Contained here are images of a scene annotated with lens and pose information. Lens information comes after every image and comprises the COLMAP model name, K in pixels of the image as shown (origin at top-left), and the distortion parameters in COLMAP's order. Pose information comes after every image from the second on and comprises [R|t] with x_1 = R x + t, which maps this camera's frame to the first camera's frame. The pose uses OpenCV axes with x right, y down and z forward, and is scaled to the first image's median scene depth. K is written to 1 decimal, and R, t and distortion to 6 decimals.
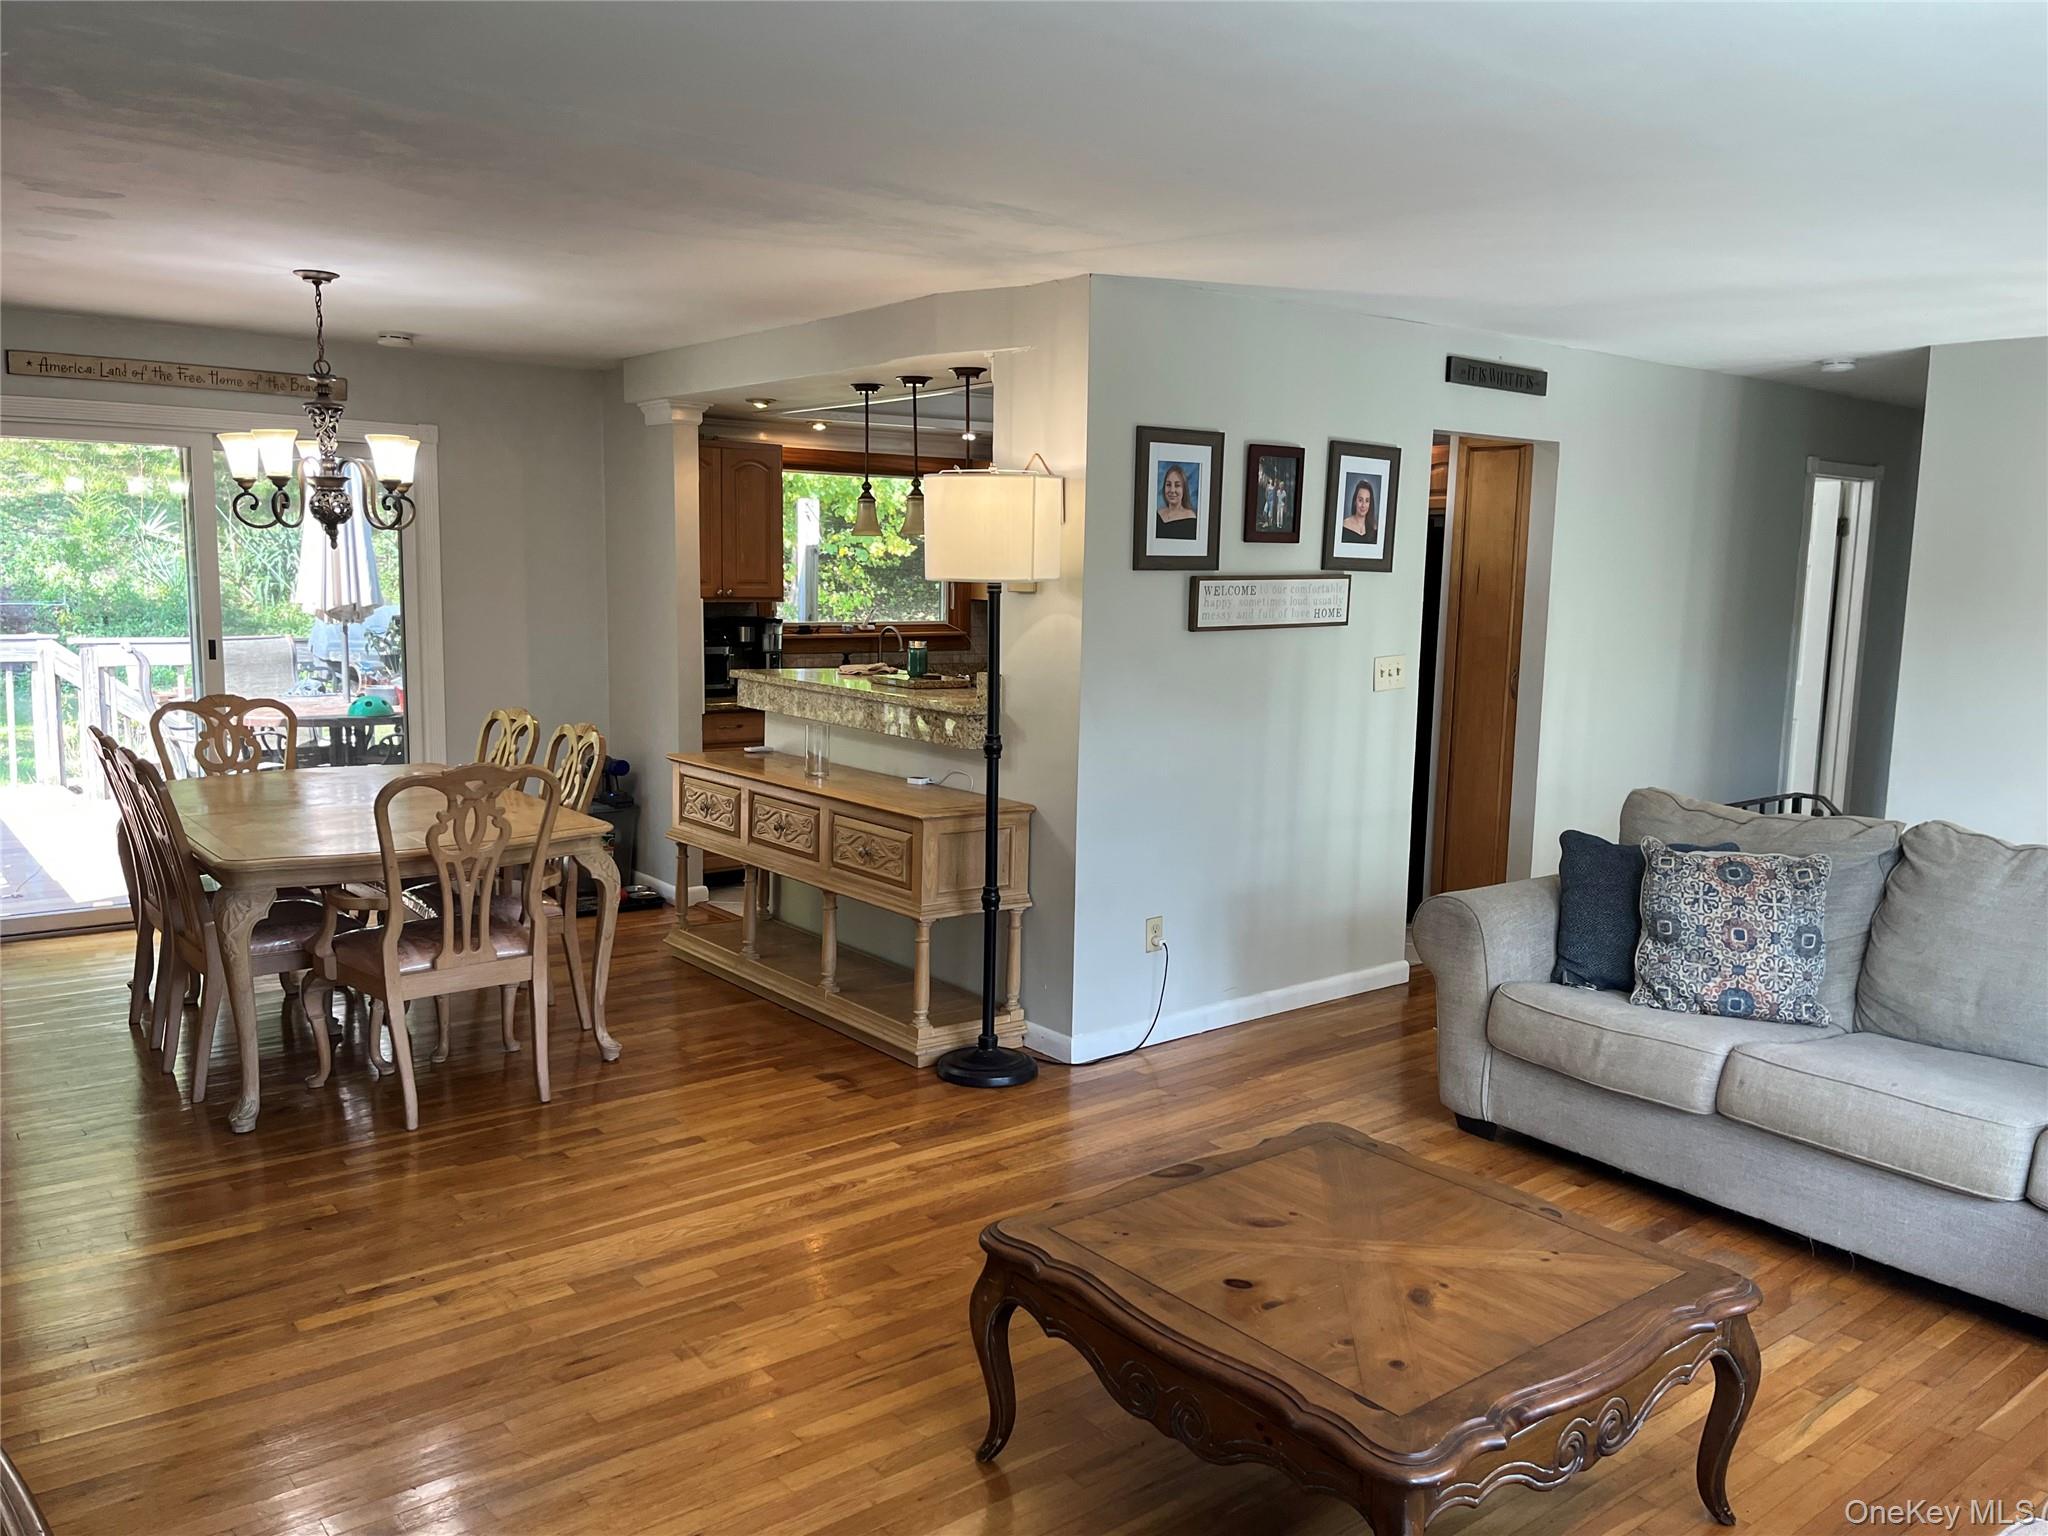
lens RADIAL K [[1561.9, 0, 1028.4], [0, 1561.9, 785.7], [0, 0, 1]] dist [0.033894, -0.002629]
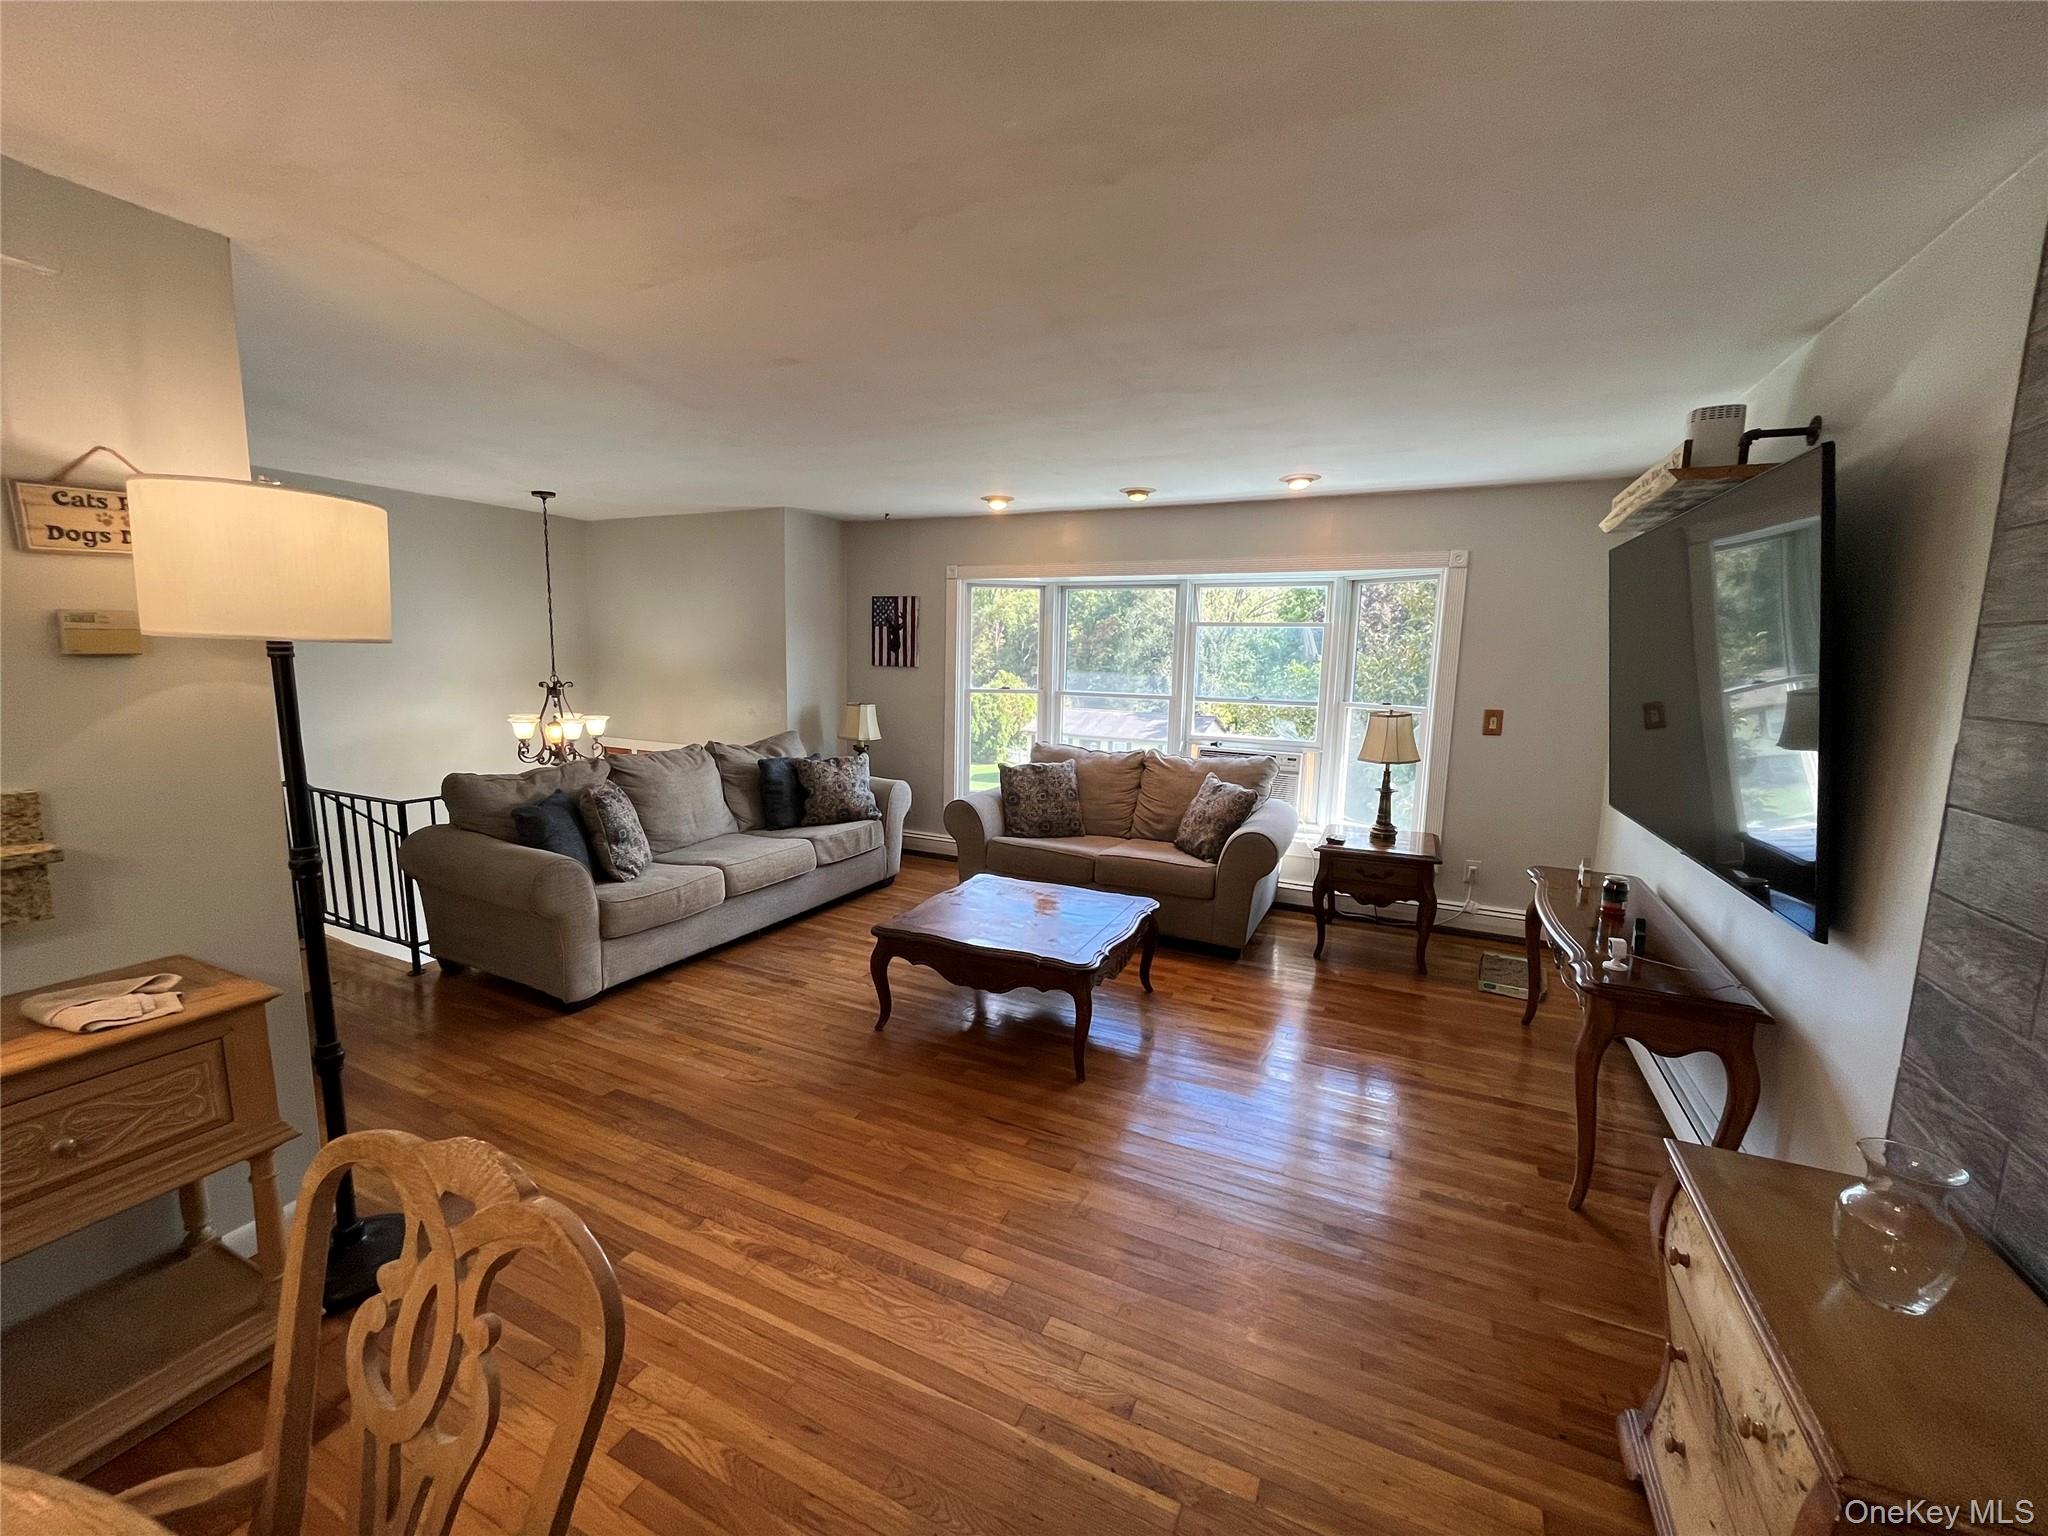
lens RADIAL K [[829.6, 0, 1023.1], [0, 829.6, 764.7], [0, 0, 1]] dist [-0.002749, -0.000383]
pose [[-0.442857, -0.153926, 0.883281, -0.517034], [0.095798, 0.971390, 0.217311, -0.123805], [-0.891460, 0.180854, -0.415441, 0.843898]]
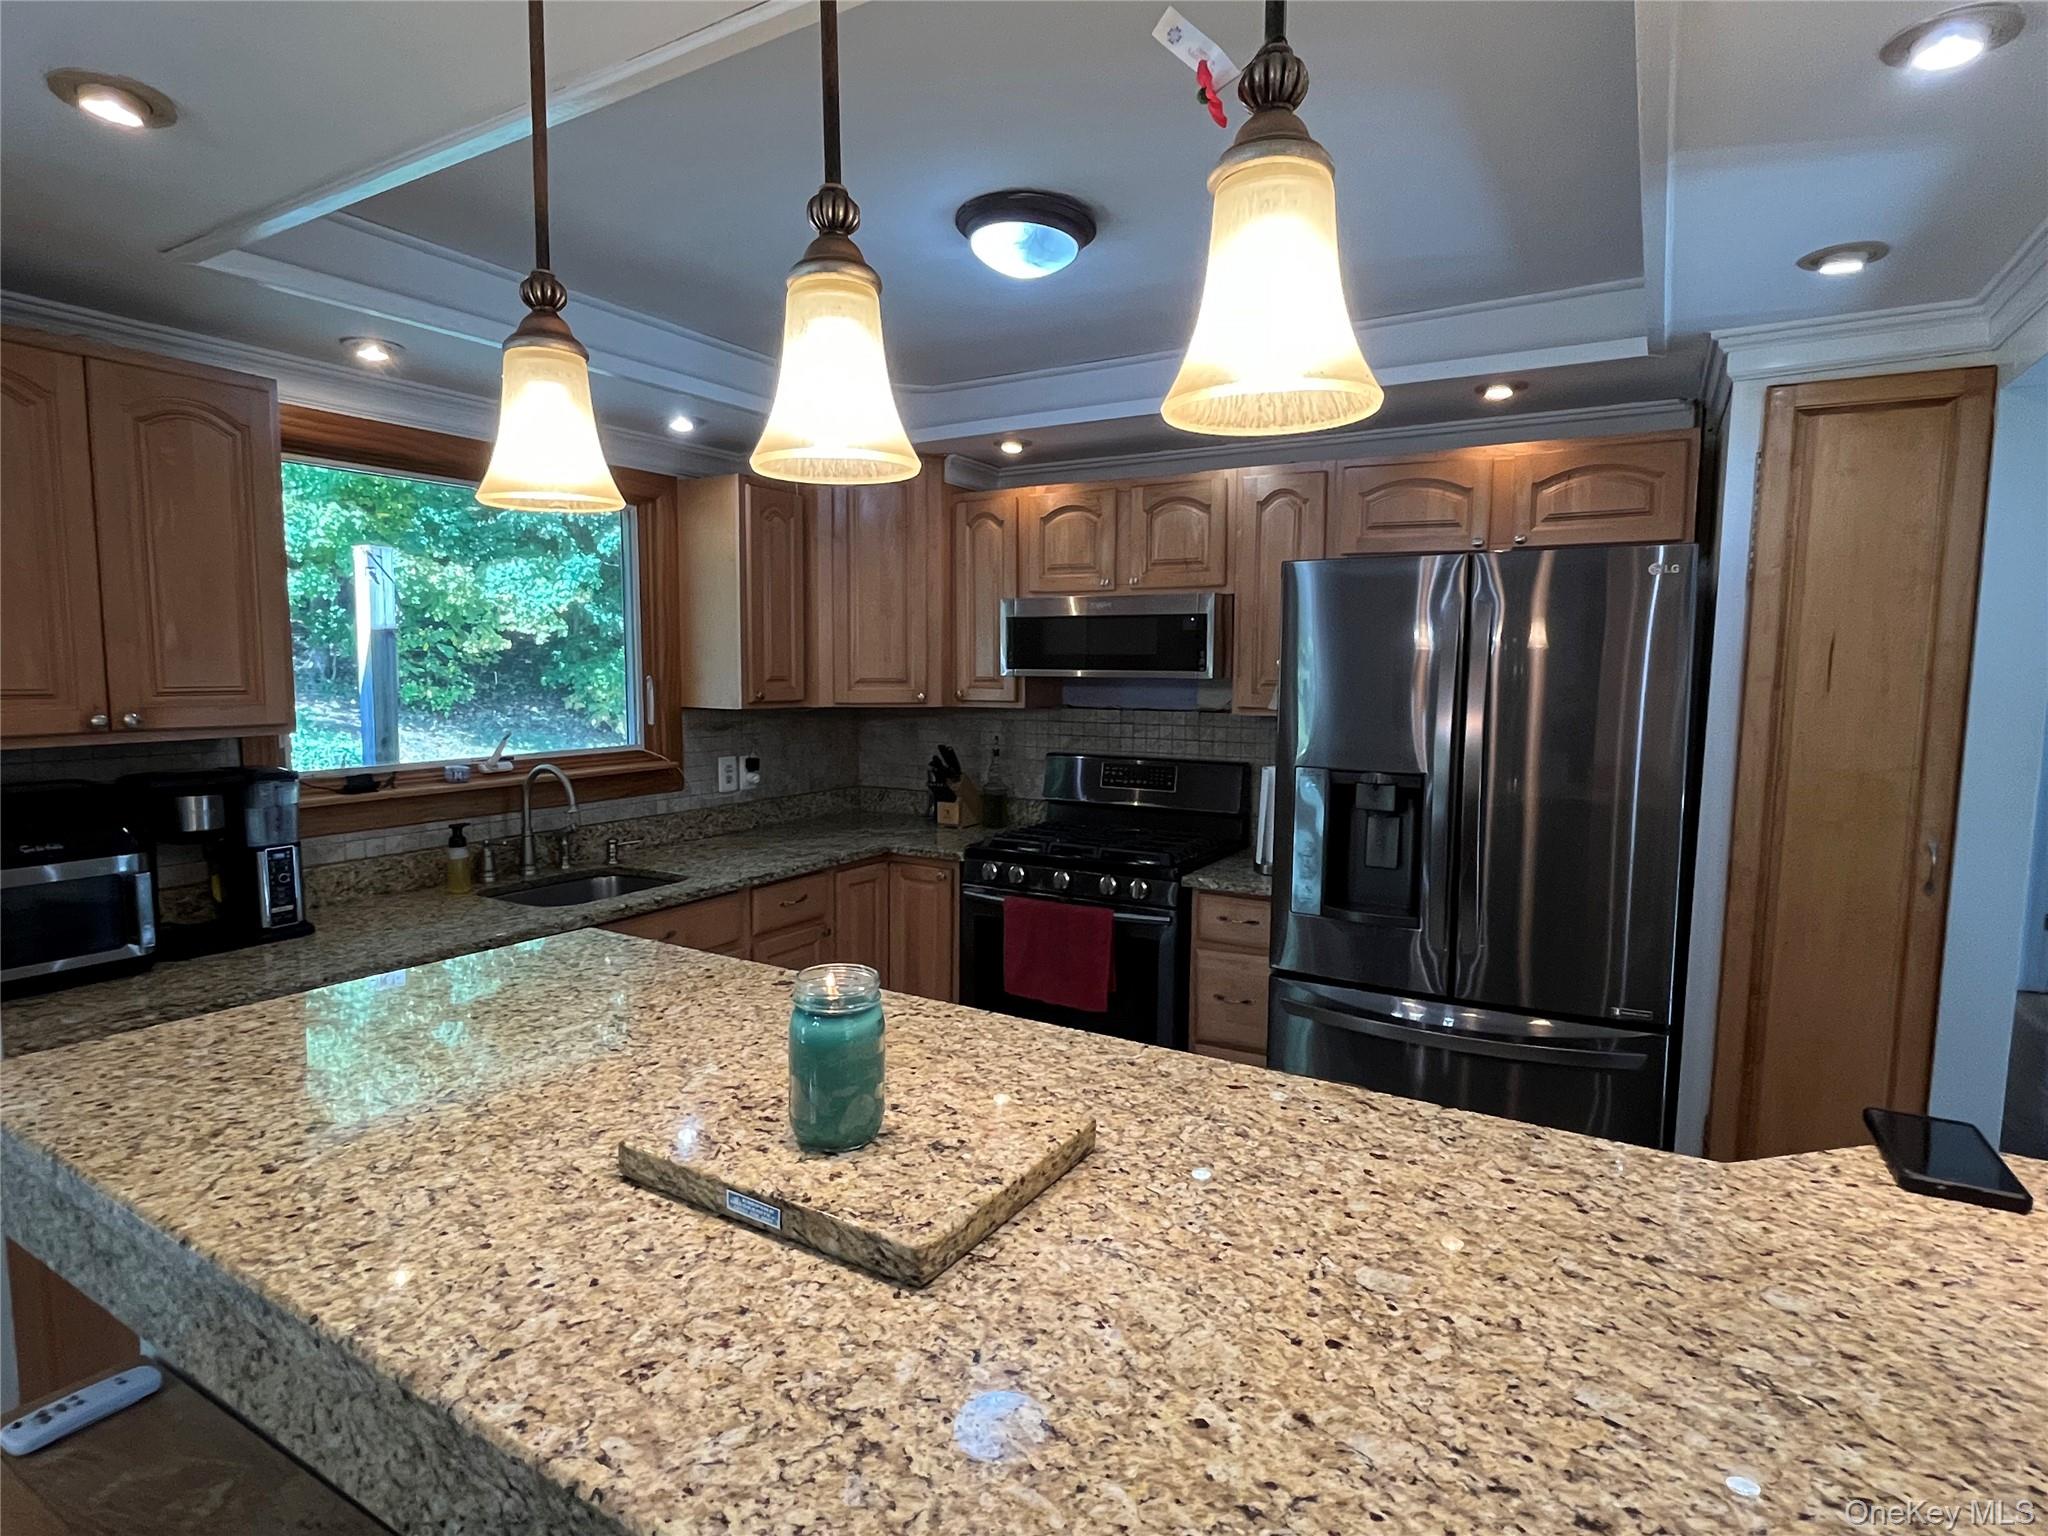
lens RADIAL K [[1086.8, 0, 1020.8], [0, 1086.8, 769.7], [0, 0, 1]] dist [-0.005681, -0.000545]
pose [[0.930981, -0.047767, 0.361930, -0.126291], [0.061779, 0.997718, -0.027234, -0.141053], [-0.359803, 0.047714, 0.931807, 1.047785]]
